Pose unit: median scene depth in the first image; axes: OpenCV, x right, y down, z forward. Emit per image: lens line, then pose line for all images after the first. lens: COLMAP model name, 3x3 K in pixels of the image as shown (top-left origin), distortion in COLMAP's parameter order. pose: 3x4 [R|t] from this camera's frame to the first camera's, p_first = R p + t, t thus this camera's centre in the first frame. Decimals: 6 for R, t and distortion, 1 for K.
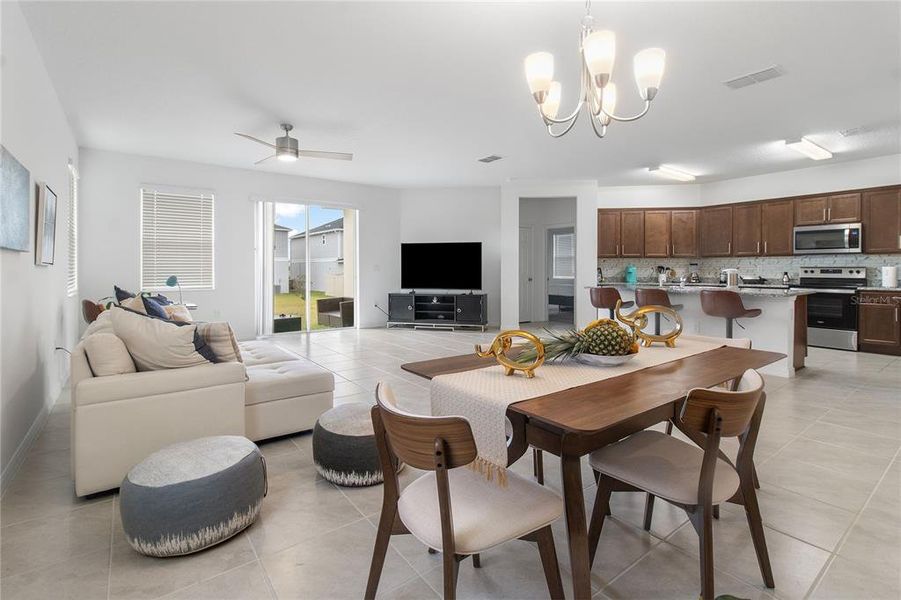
lens RADIAL K [[430.9, 0, 452.0], [0, 430.9, 269.2], [0, 0, 1]] dist [0.014177, -0.000569]
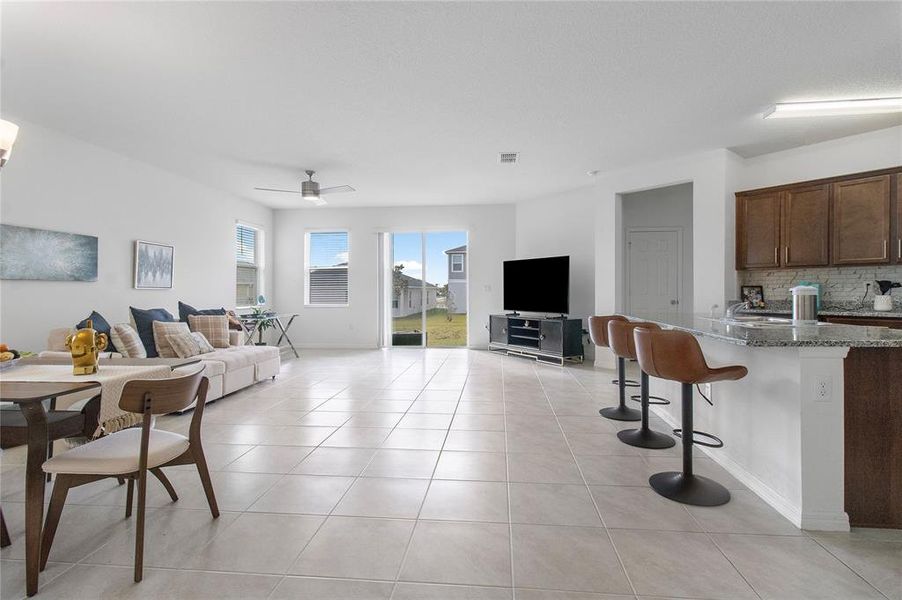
lens RADIAL K [[431.4, 0, 455.7], [0, 431.4, 284.9], [0, 0, 1]] dist [0.014177, -0.000569]
pose [[0.716038, -0.014809, -0.697905, 0.488997], [0.010601, 0.999890, -0.010340, -0.002037], [0.697981, 0.000006, 0.716116, 0.256490]]
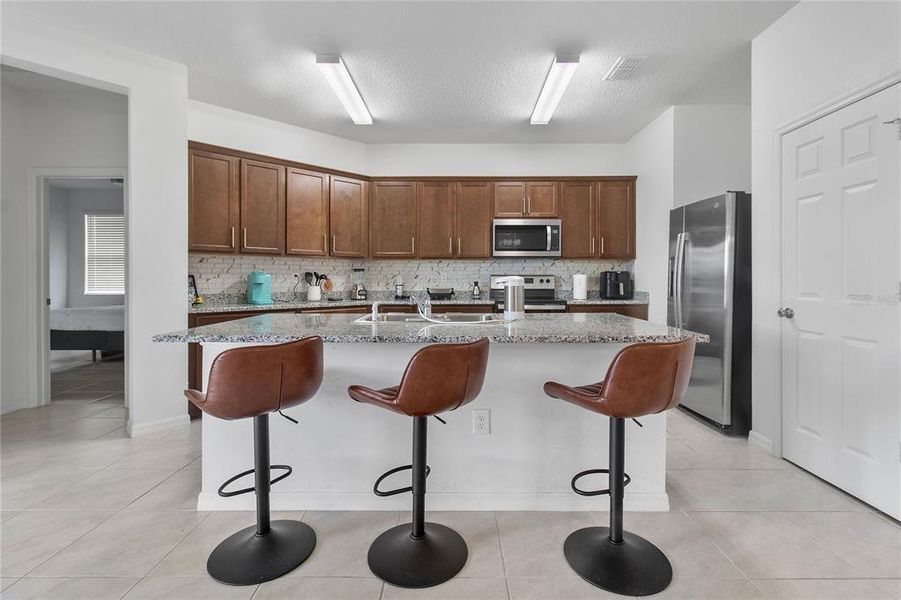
lens RADIAL K [[430.9, 0, 447.7], [0, 430.9, 279.5], [0, 0, 1]] dist [0.014177, -0.000569]
pose [[0.612380, -0.004629, 0.790550, 0.151510], [-0.002220, 0.999969, 0.007575, -0.002256], [-0.790560, -0.006393, 0.612351, 0.524986]]
